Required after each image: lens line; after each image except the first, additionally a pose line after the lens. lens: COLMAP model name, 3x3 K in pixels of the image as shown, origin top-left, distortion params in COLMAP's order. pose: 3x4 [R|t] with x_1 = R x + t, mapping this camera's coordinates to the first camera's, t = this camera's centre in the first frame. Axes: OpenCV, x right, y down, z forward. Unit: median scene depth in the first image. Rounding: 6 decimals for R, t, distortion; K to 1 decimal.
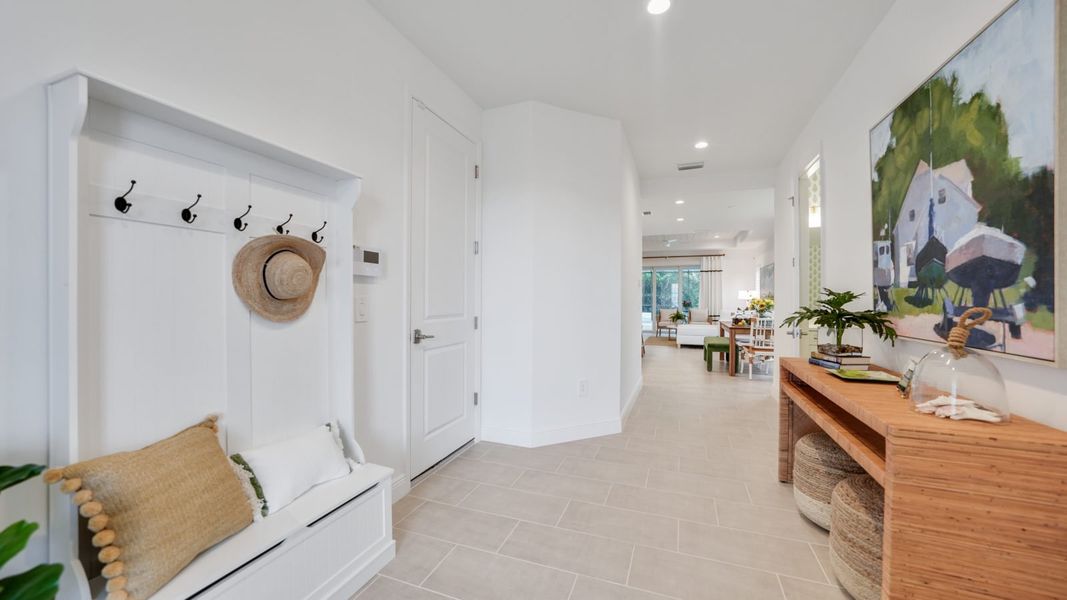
lens RADIAL K [[361.2, 0, 536.7], [0, 361.2, 299.7], [0, 0, 1]] dist [-0.019709, 0.001874]
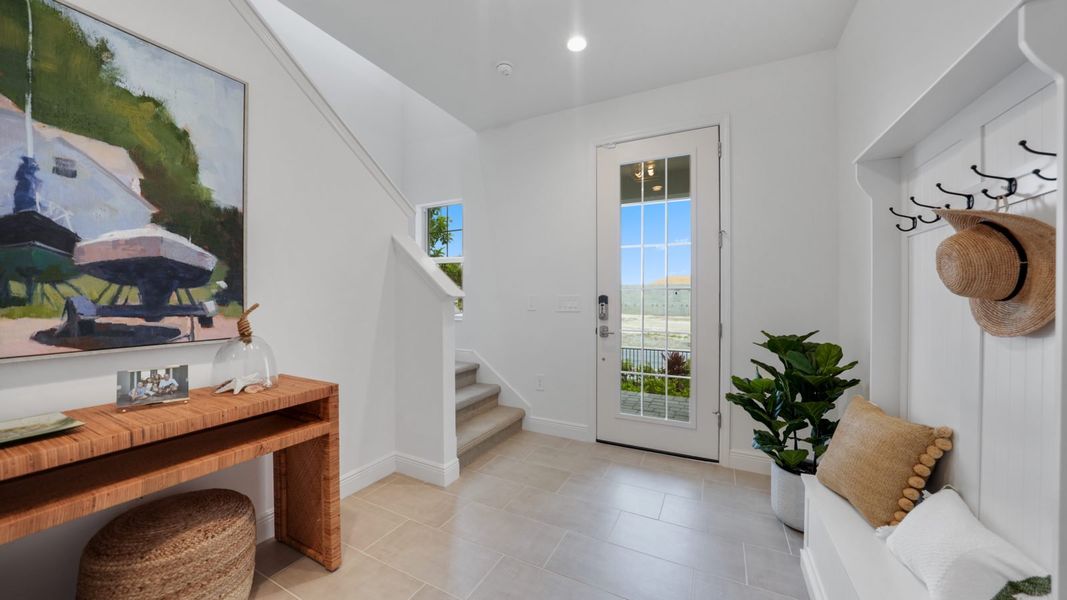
lens RADIAL K [[361.2, 0, 535.8], [0, 361.2, 299.0], [0, 0, 1]] dist [-0.019709, 0.001874]
pose [[-0.994369, -0.001358, 0.105960, 0.021062], [-0.000318, 0.999952, 0.009833, -0.007703], [-0.105968, 0.009744, -0.994322, 2.093029]]
